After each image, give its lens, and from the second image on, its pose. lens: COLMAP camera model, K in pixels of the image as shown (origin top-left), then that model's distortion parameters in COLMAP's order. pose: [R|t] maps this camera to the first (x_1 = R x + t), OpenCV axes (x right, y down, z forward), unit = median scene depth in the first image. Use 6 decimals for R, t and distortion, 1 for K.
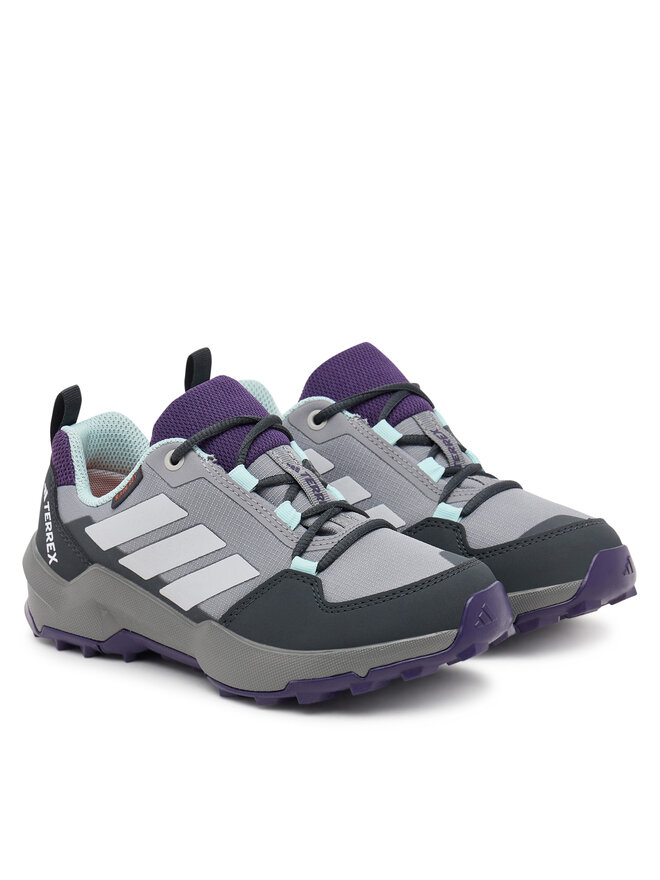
lens RADIAL K [[2601.7, 0, 330.0], [0, 2601.7, 440.0], [0, 0, 1]] dist [0.822319, 0.079987]
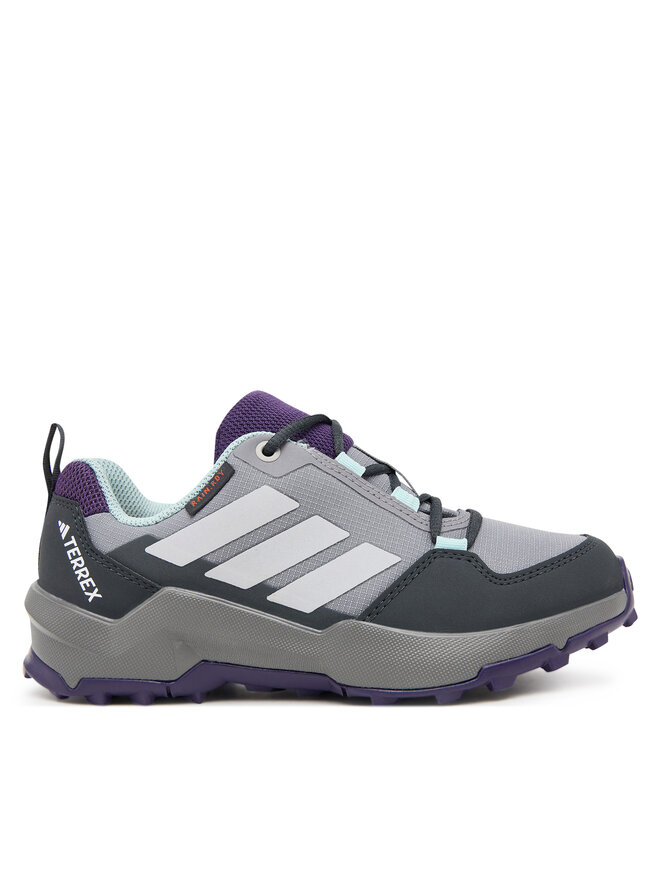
lens RADIAL K [[1247.1, 0, 330.0], [0, 1247.1, 440.0], [0, 0, 1]] dist [-0.007805, 0.002504]
pose [[0.854203, 0.035062, 0.518756, -0.263874], [0.130385, 0.951398, -0.279000, 0.126012], [-0.503326, 0.305961, 0.808116, 0.651291]]
